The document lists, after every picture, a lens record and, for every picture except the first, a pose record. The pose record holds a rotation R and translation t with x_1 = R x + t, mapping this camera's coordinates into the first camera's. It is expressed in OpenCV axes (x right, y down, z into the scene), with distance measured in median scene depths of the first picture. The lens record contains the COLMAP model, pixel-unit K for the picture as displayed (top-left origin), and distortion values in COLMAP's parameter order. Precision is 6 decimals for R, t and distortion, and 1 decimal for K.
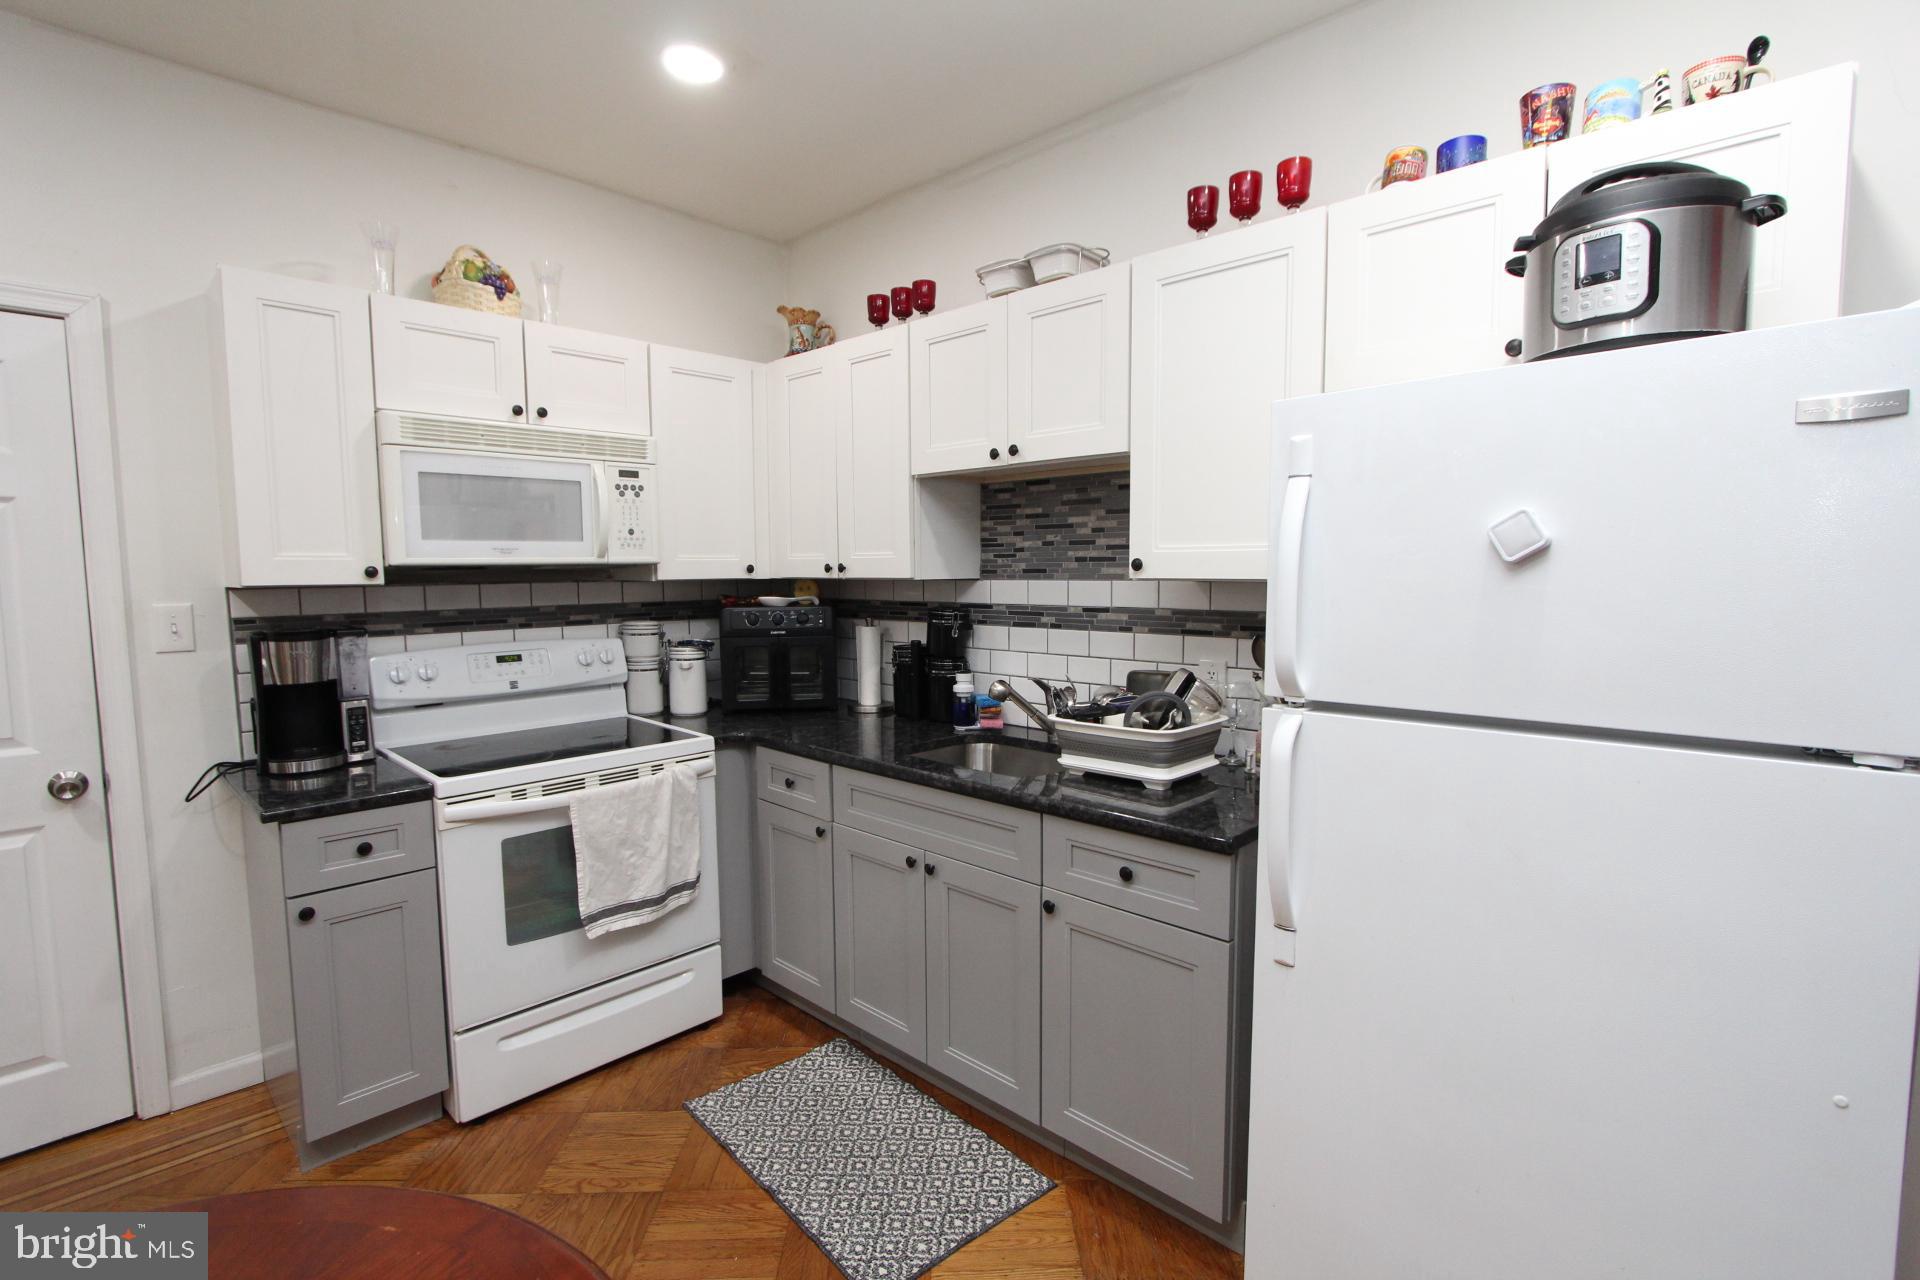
lens RADIAL K [[894.2, 0, 972.7], [0, 894.2, 646.8], [0, 0, 1]] dist [-0.015254, 0.000383]
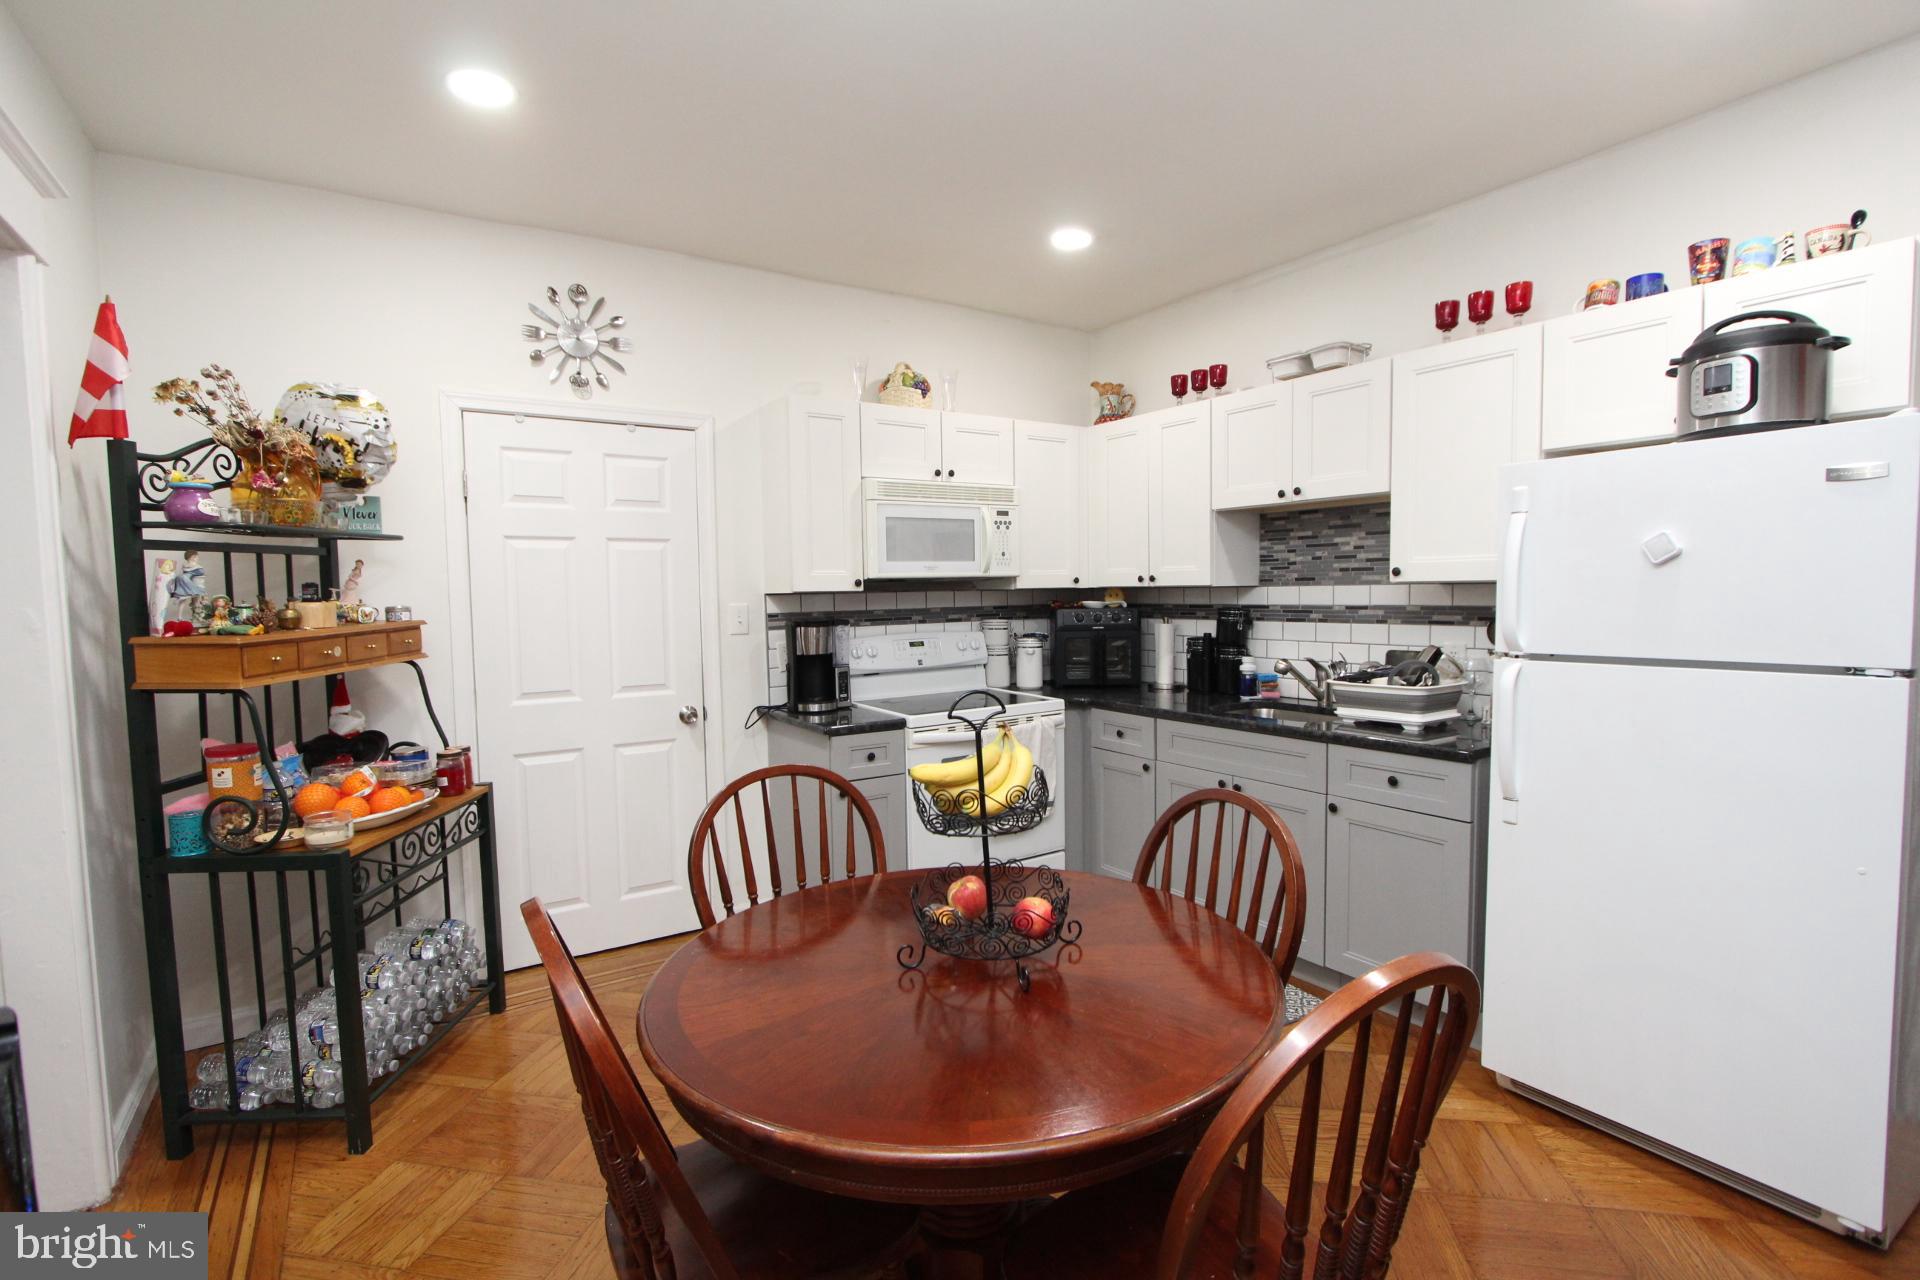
lens RADIAL K [[904.1, 0, 965.3], [0, 904.1, 646.0], [0, 0, 1]] dist [-0.009259, -0.000183]
pose [[0.975447, 0.005238, -0.220173, -0.136622], [-0.010238, 0.999715, -0.021573, 0.051766], [0.219997, 0.023298, 0.975222, -0.439647]]
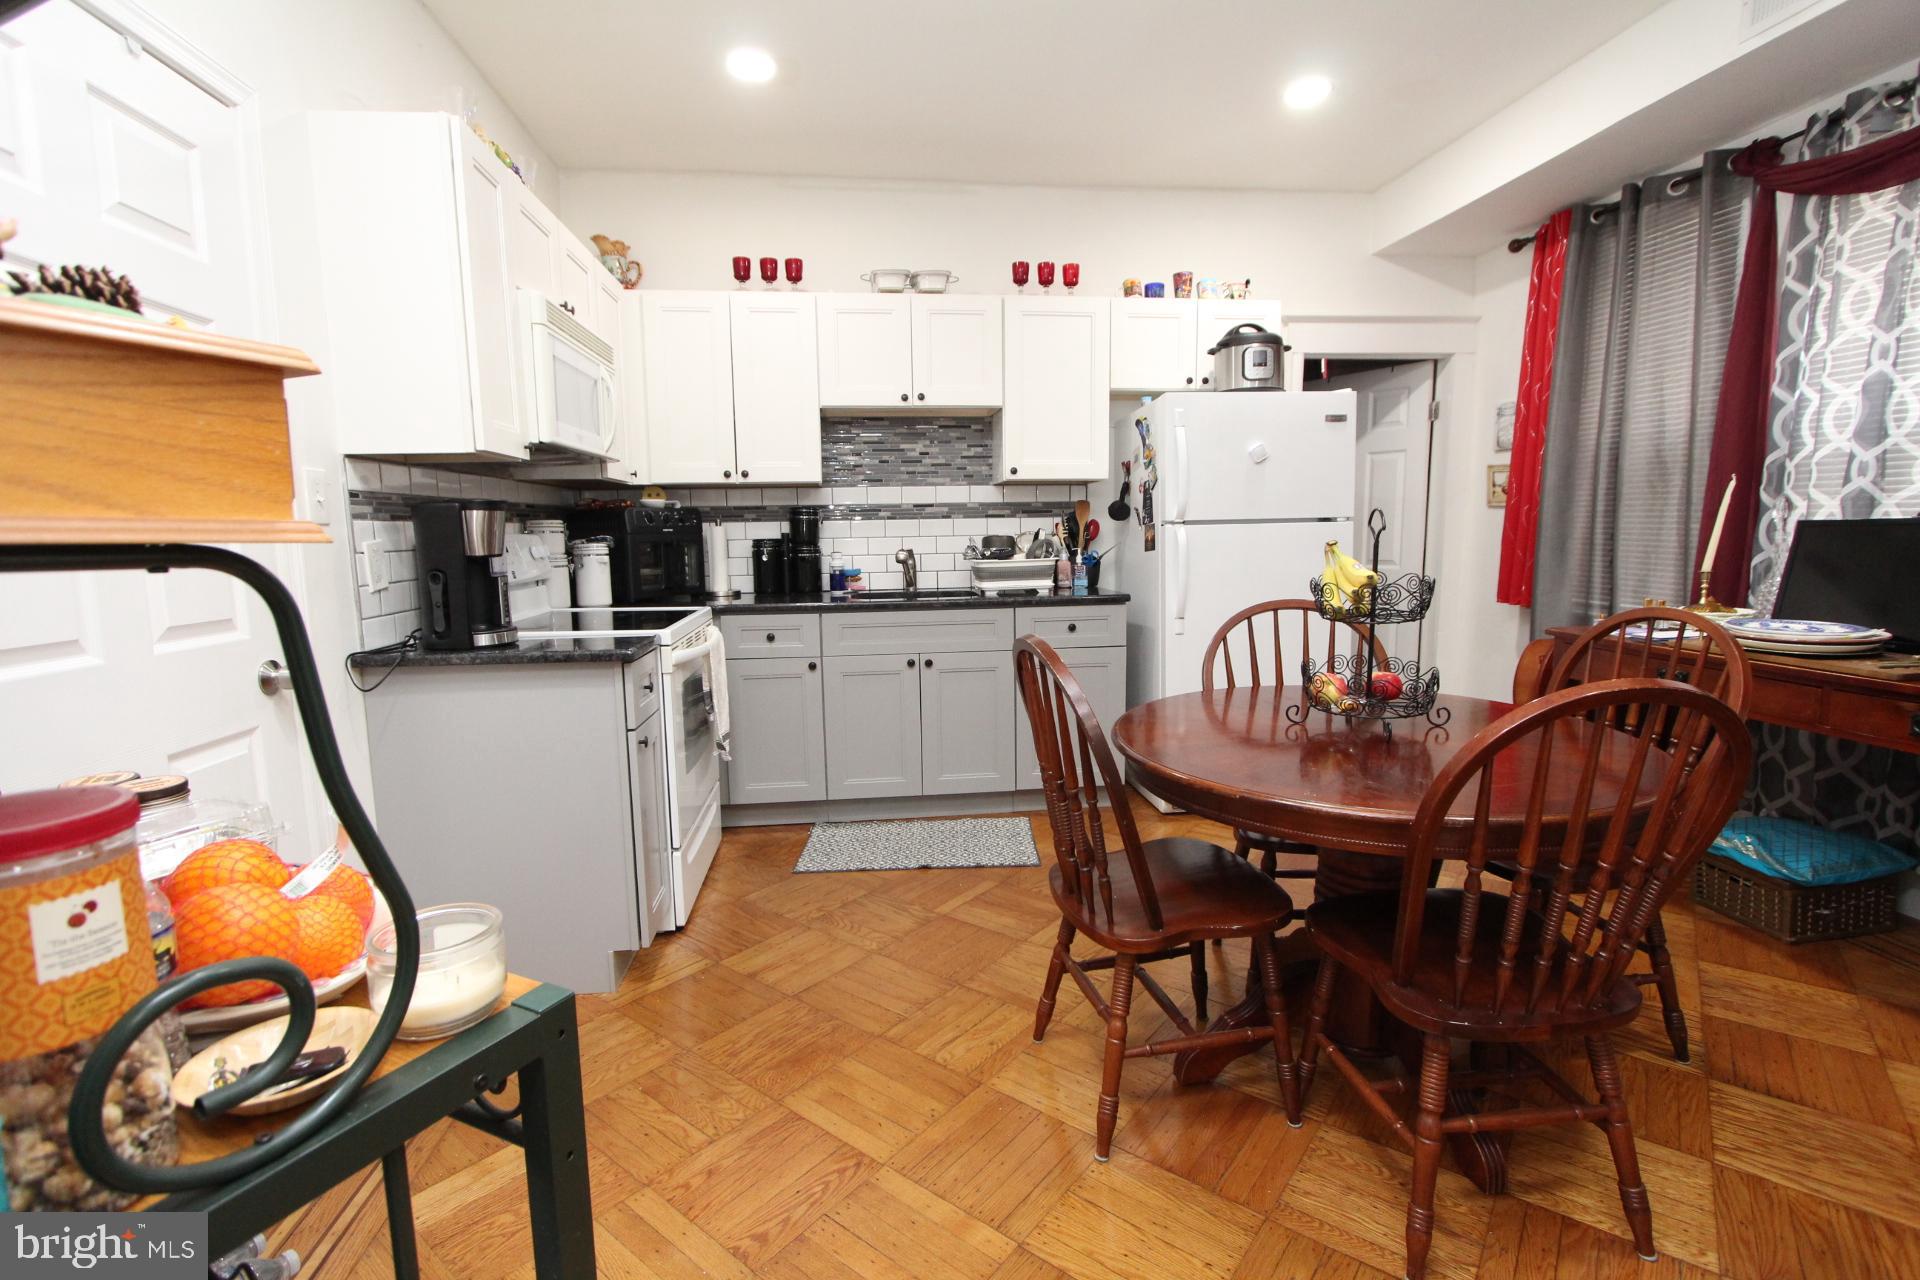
lens RADIAL K [[886.0, 0, 958.6], [0, 886.0, 647.8], [0, 0, 1]] dist [-0.018960, 0.003923]
pose [[0.633909, -0.105845, 0.766131, -1.057097], [0.080751, 0.994235, 0.070544, 0.103656], [-0.769181, 0.017148, 0.638801, -0.026894]]
